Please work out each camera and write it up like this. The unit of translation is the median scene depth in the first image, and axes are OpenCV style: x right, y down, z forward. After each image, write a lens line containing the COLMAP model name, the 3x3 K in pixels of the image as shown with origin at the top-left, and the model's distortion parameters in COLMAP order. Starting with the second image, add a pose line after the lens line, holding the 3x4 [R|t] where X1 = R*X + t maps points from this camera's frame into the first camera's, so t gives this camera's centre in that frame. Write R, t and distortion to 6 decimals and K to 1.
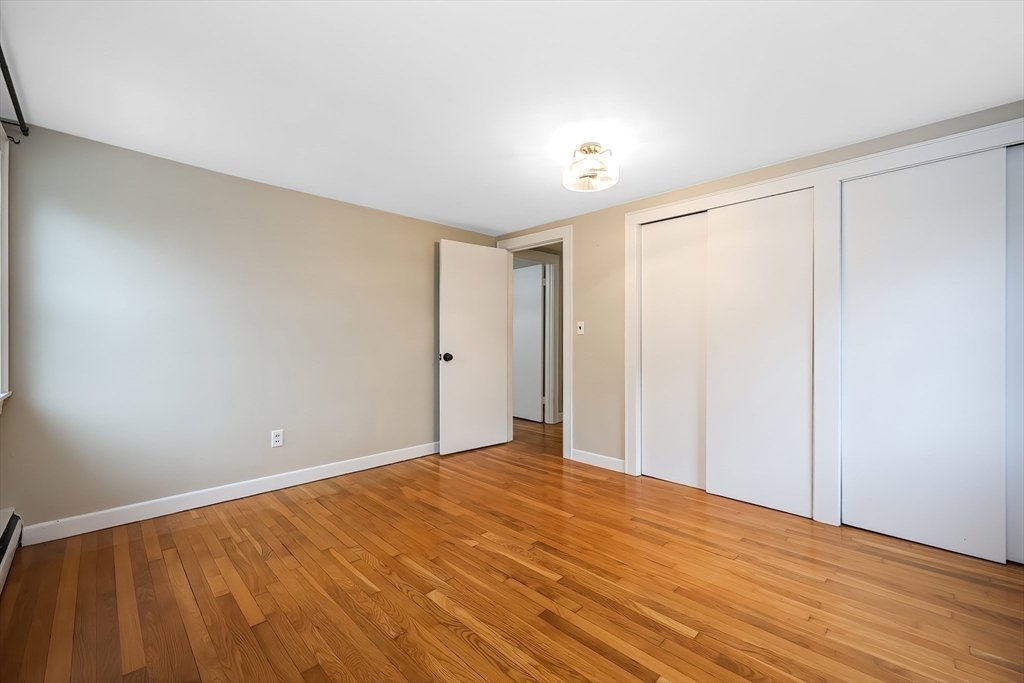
lens RADIAL K [[404.8, 0, 512.0], [0, 404.8, 341.5], [0, 0, 1]] dist [0.000444, 0.000111]
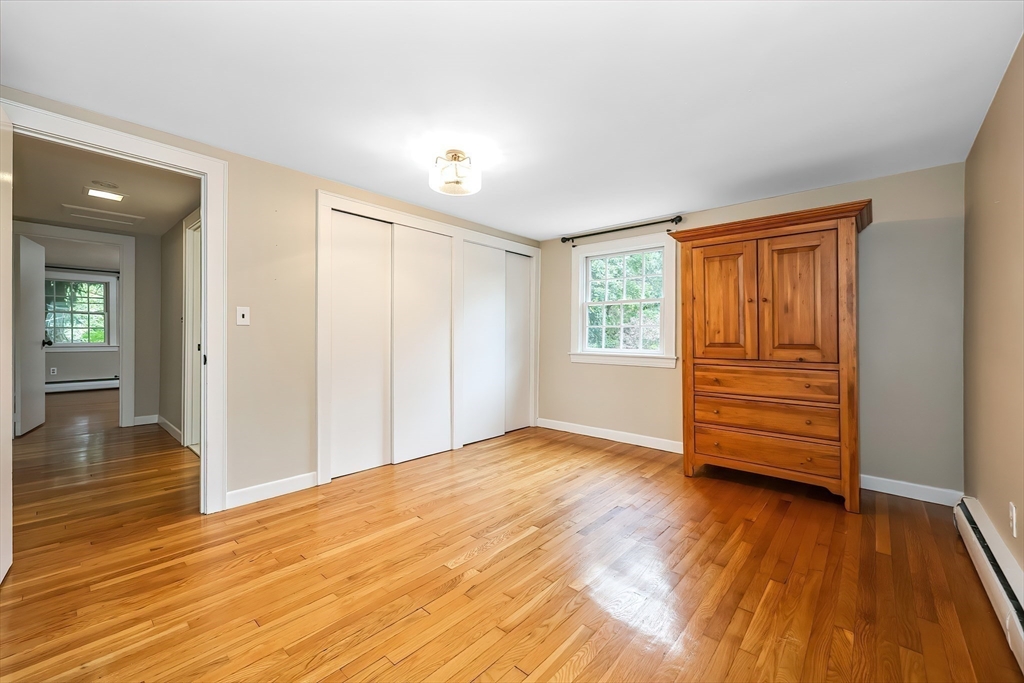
lens RADIAL K [[416.0, 0, 495.1], [0, 416.0, 342.6], [0, 0, 1]] dist [0.025666, 0.000113]
pose [[-0.022182, -0.013664, 0.999661, -1.027085], [-0.003715, 0.999901, 0.013585, 0.002587], [-0.999747, -0.003413, -0.022231, 1.026978]]
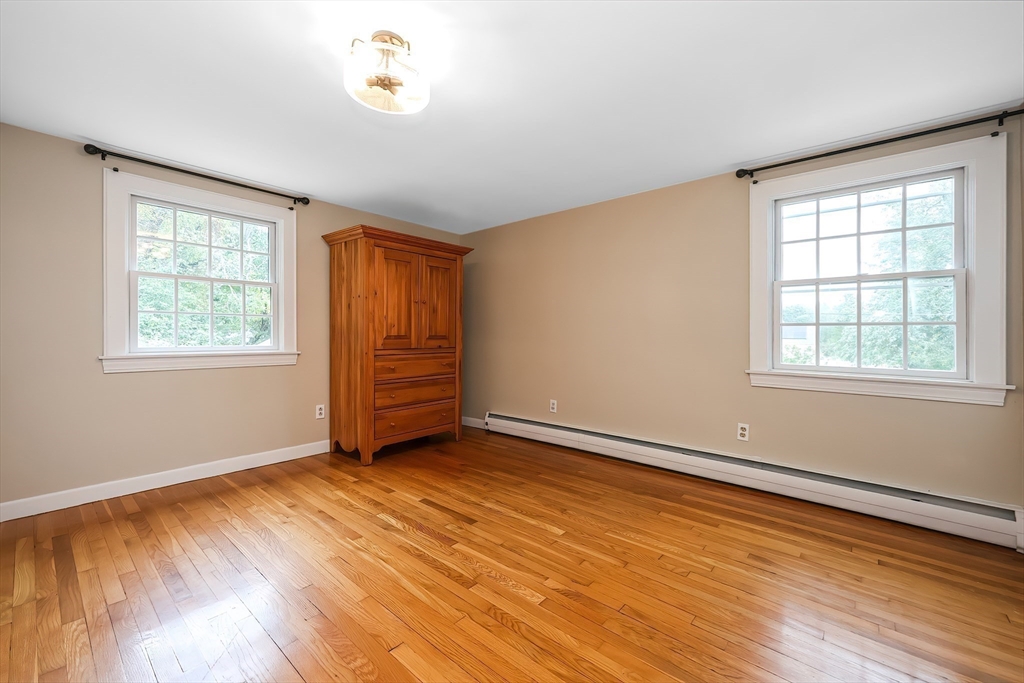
lens RADIAL K [[431.7, 0, 514.2], [0, 431.7, 336.7], [0, 0, 1]] dist [0.005665, 0.000584]
pose [[-0.997056, -0.004882, -0.076522, 0.043383], [-0.005490, 0.999955, 0.007740, 0.009264], [0.076480, 0.008138, -0.997038, 1.937230]]
